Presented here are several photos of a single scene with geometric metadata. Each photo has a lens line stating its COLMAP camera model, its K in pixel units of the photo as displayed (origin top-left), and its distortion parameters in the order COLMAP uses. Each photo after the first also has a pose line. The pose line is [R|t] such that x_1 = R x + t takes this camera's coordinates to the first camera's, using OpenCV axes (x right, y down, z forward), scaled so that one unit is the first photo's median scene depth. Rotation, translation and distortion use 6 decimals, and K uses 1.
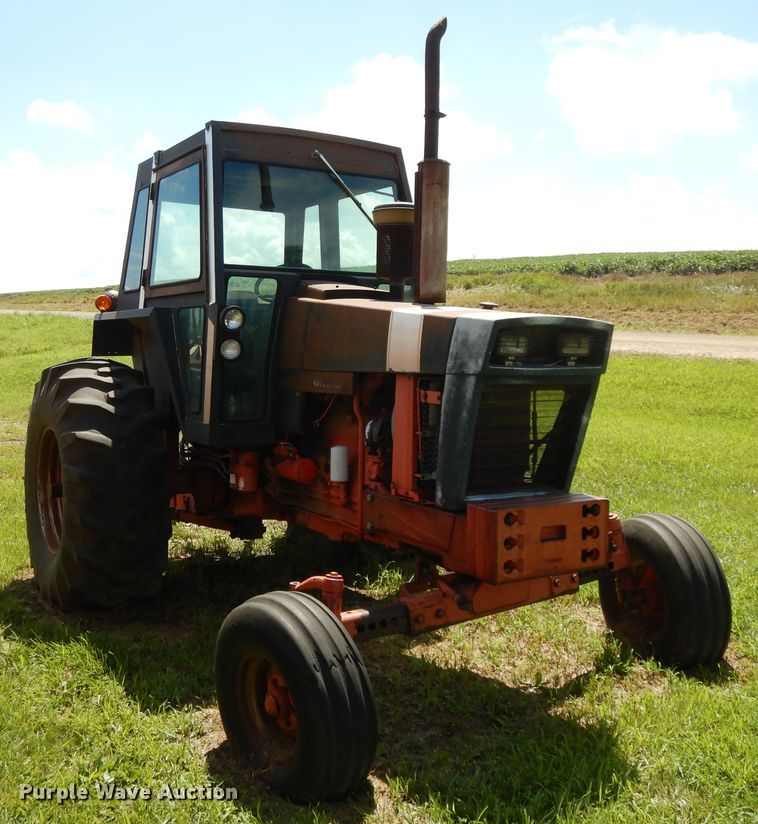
lens RADIAL K [[938.6, 0, 379.0], [0, 938.6, 412.0], [0, 0, 1]] dist [-0.002204, 0.003908]
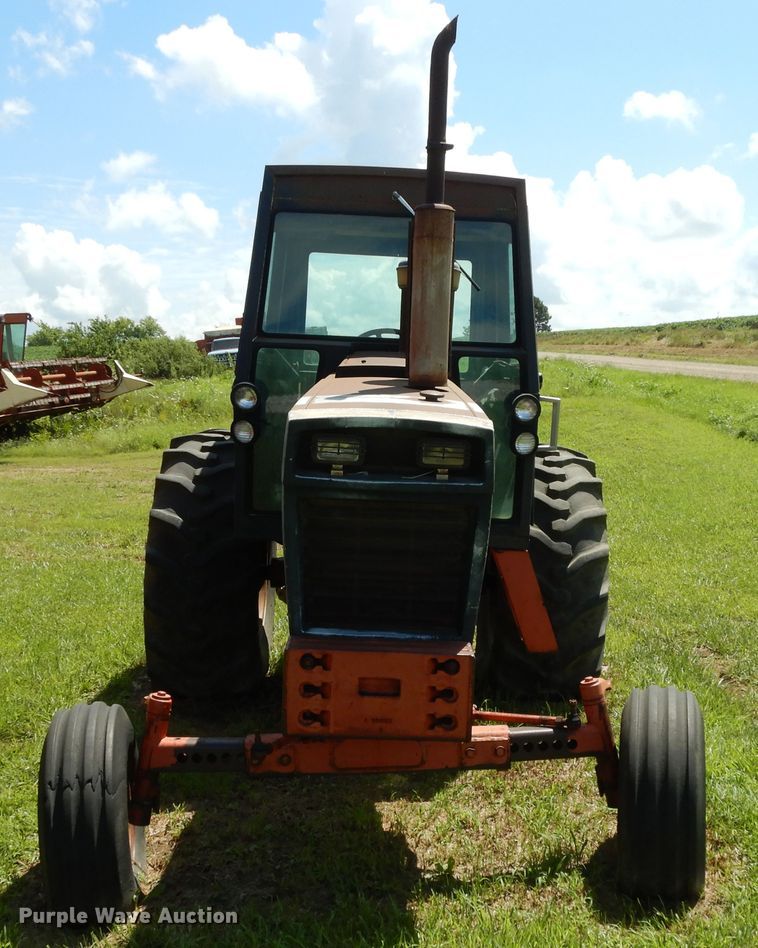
lens RADIAL K [[1157.7, 0, 380.1], [0, 1157.7, 566.0], [0, 0, 1]] dist [-0.009200, 0.011024]
pose [[0.862337, 0.104285, -0.495479, 0.460788], [-0.067366, 0.993491, 0.091857, -0.045117], [0.501833, -0.045833, 0.863749, 0.101826]]
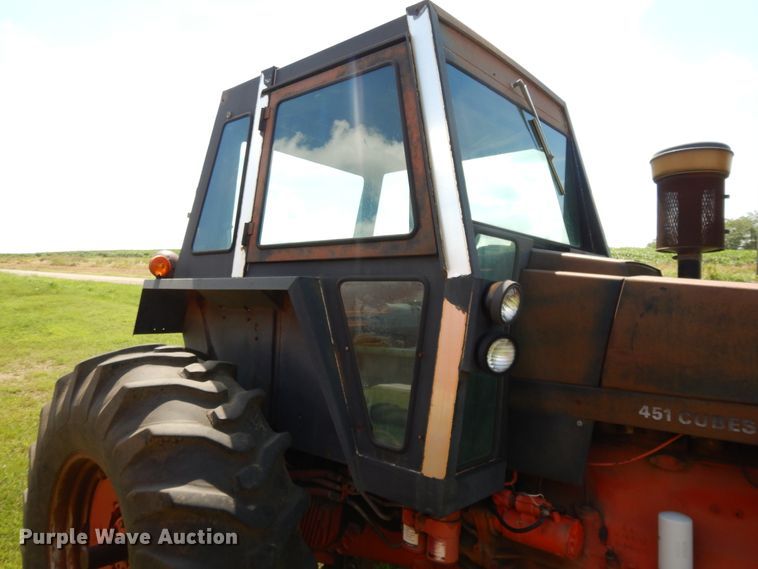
lens RADIAL K [[536.3, 0, 379.0], [0, 536.3, 284.5], [0, 0, 1]] dist [-0.003354, -0.000709]
pose [[0.952601, 0.028875, 0.302849, -0.304776], [0.000253, 0.995410, -0.095700, -0.072007], [-0.304222, 0.091241, 0.948221, 0.642675]]
